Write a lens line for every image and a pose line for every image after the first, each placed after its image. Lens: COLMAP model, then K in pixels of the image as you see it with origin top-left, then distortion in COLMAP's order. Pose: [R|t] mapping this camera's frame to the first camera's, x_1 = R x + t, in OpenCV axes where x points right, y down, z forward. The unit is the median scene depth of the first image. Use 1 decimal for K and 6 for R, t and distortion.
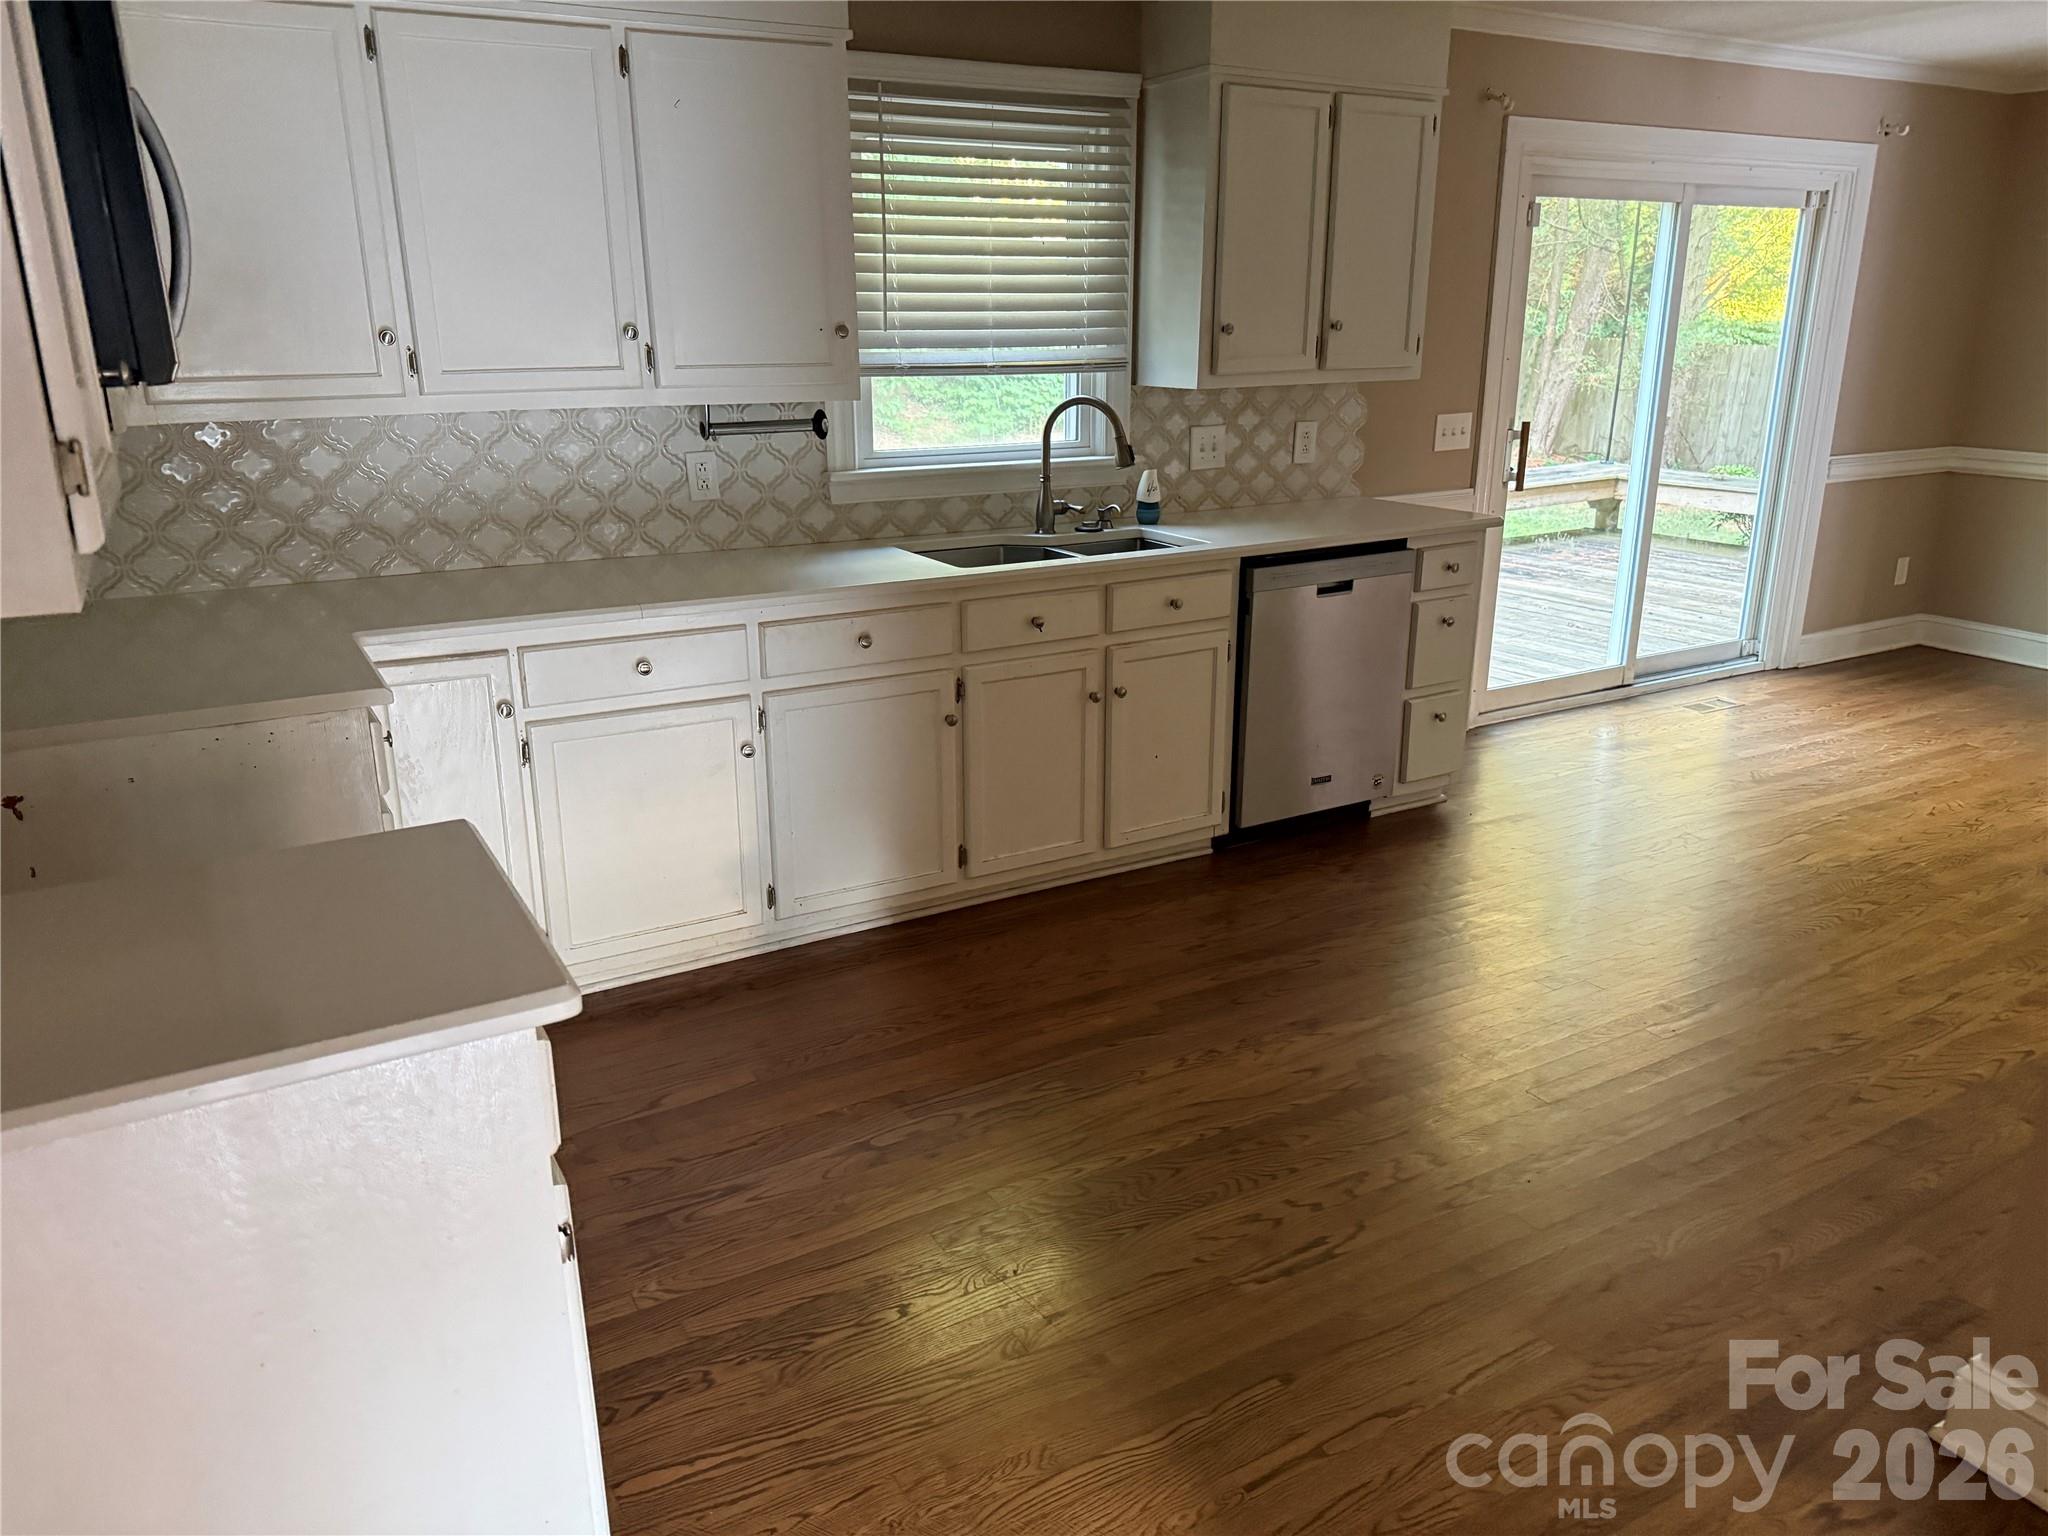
lens RADIAL K [[1452.7, 0, 1024.0], [0, 1452.7, 768.0], [0, 0, 1]] dist [0.174641, -0.249223]
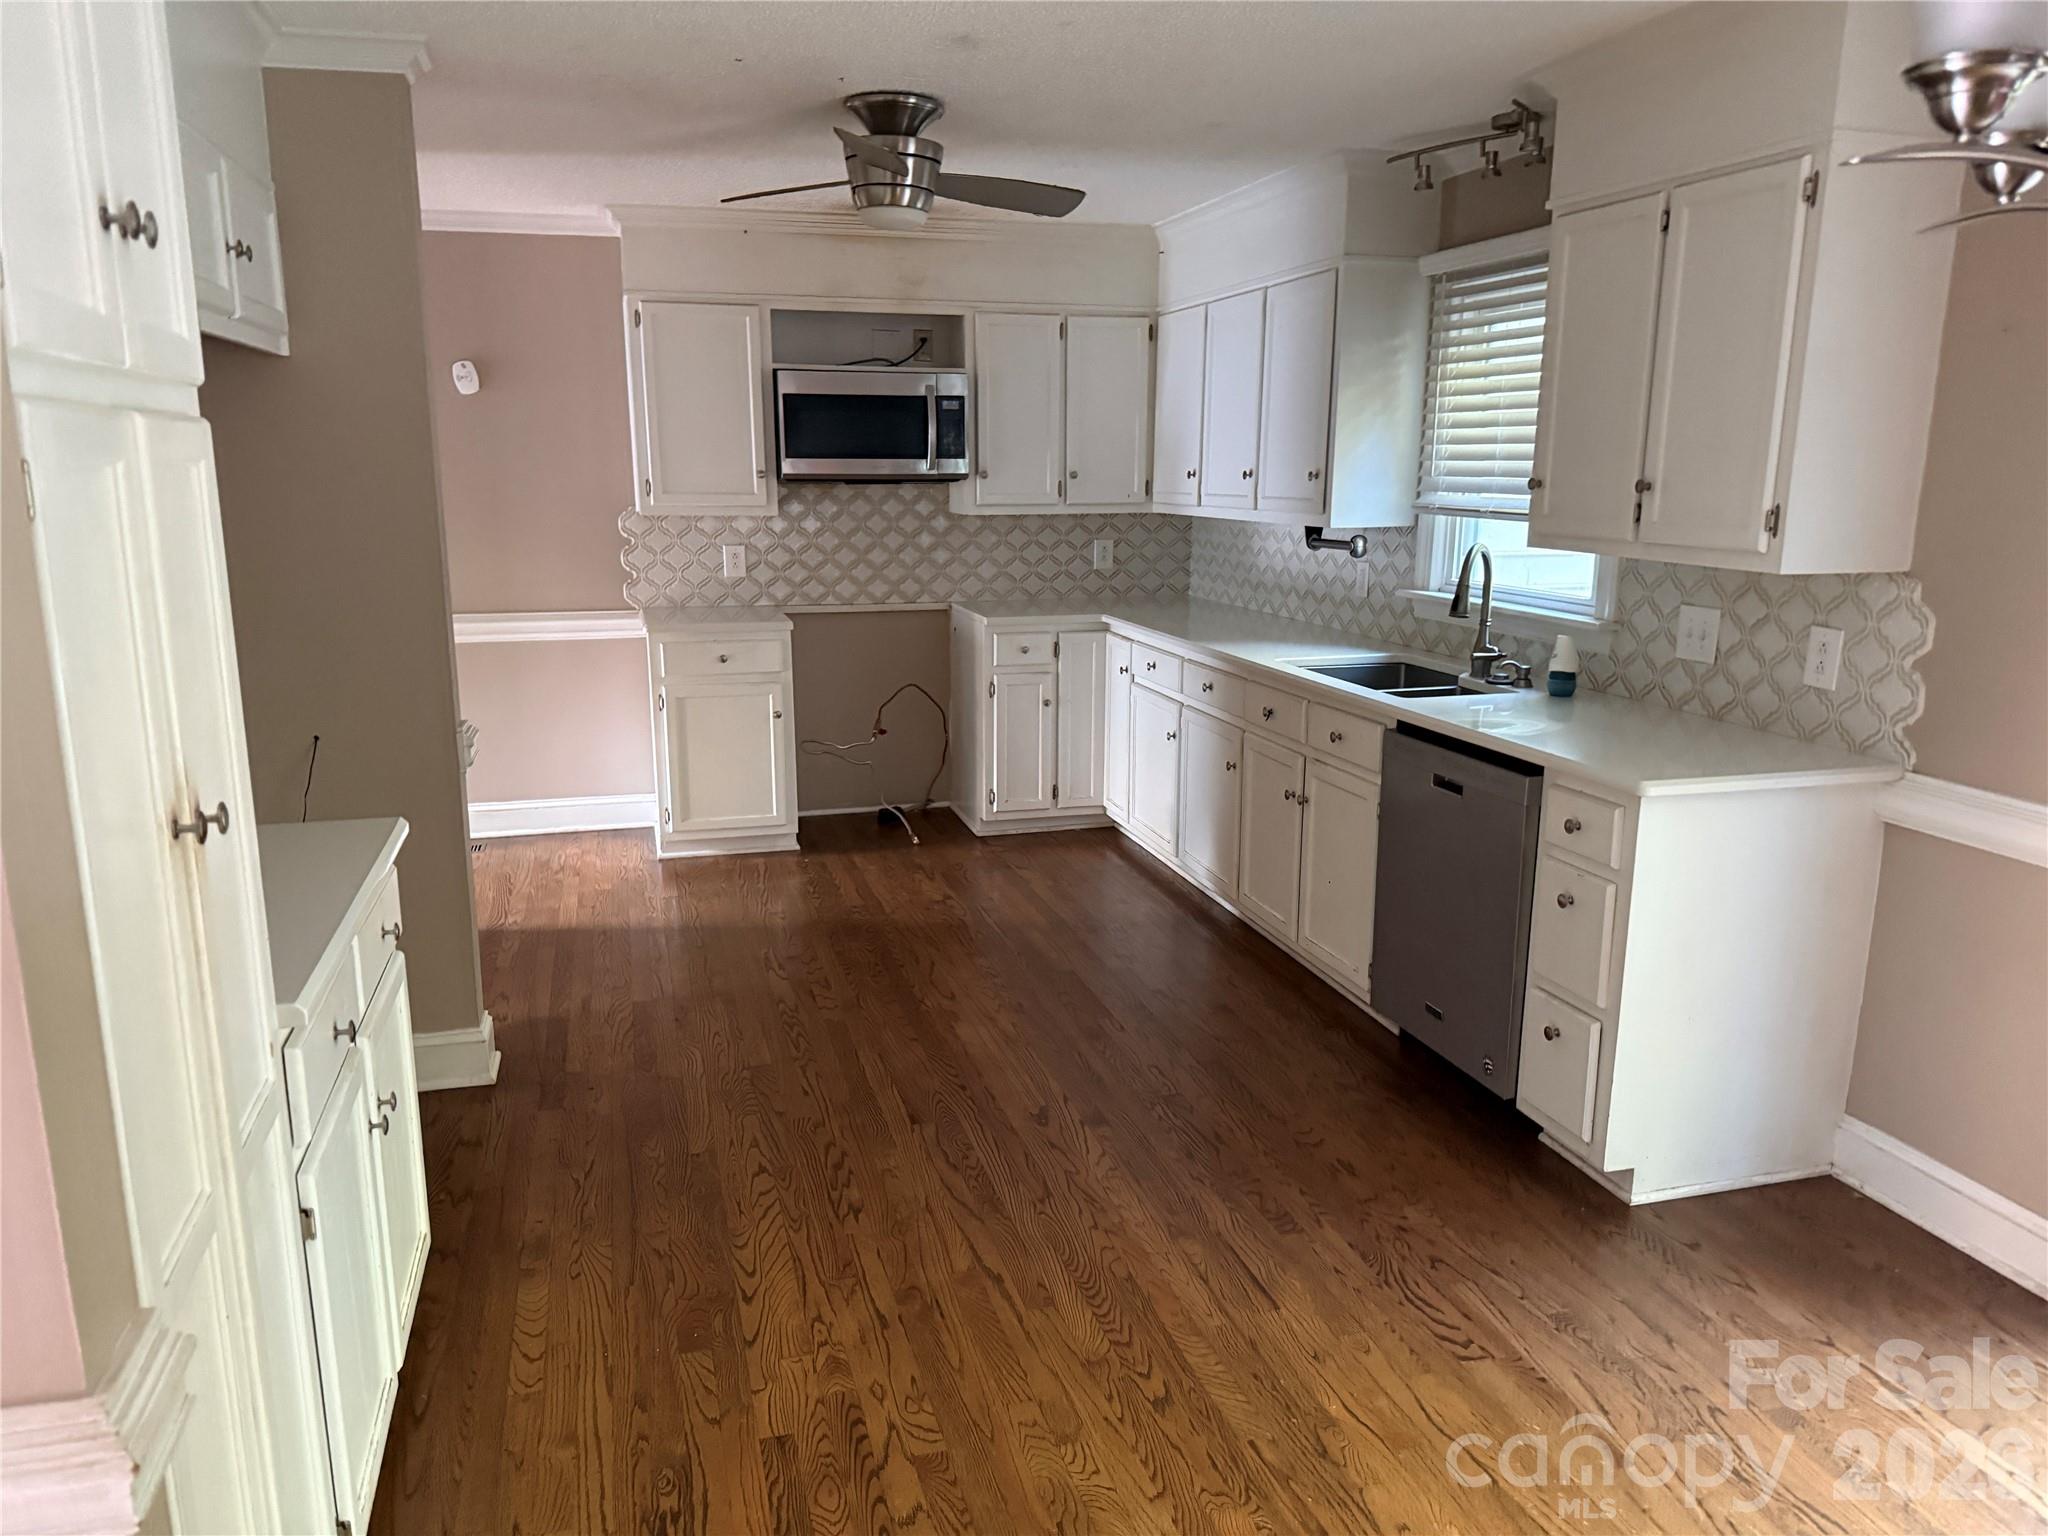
lens RADIAL K [[1452.7, 0, 1024.0], [0, 1452.7, 768.0], [0, 0, 1]] dist [0.174641, -0.249223]
pose [[-0.258785, 0.204609, -0.944016, 0.935274], [-0.294023, 0.914245, 0.278758, -0.258667], [0.920098, 0.349701, -0.176433, 0.806576]]
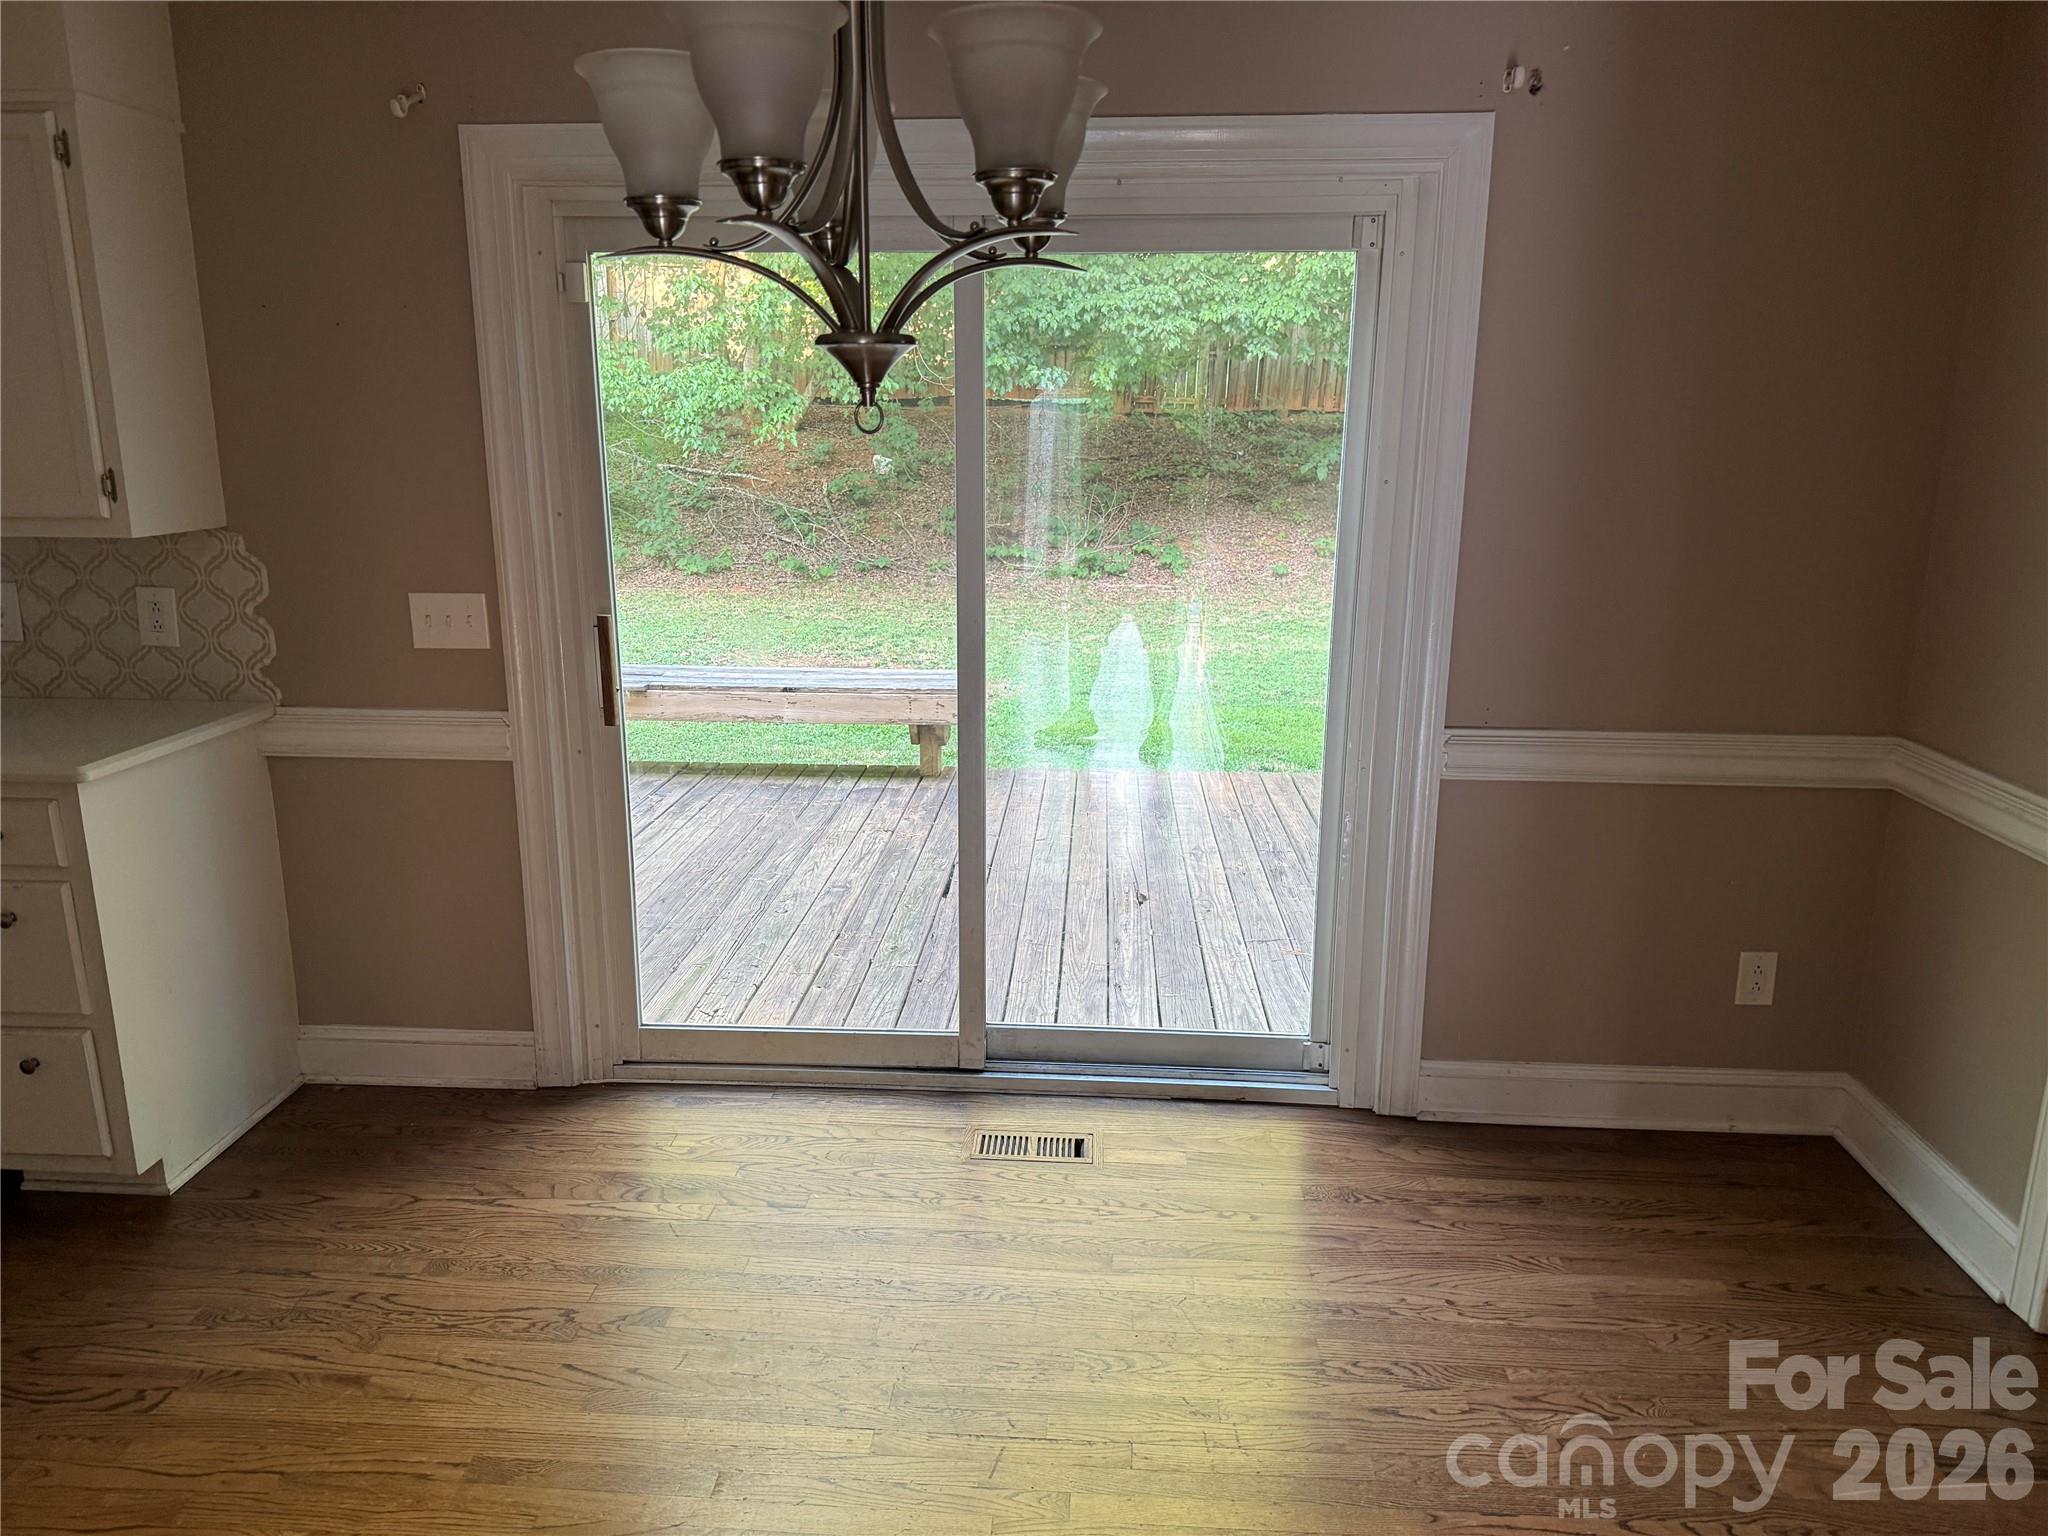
lens RADIAL K [[1465.2, 0, 1024.0], [0, 1465.2, 768.0], [0, 0, 1]] dist [0.146225, -0.159853]
pose [[0.822970, 0.138653, -0.550904, 0.916577], [-0.172982, 0.984869, -0.010535, -0.214815], [0.541107, 0.103967, 0.834502, 0.643512]]
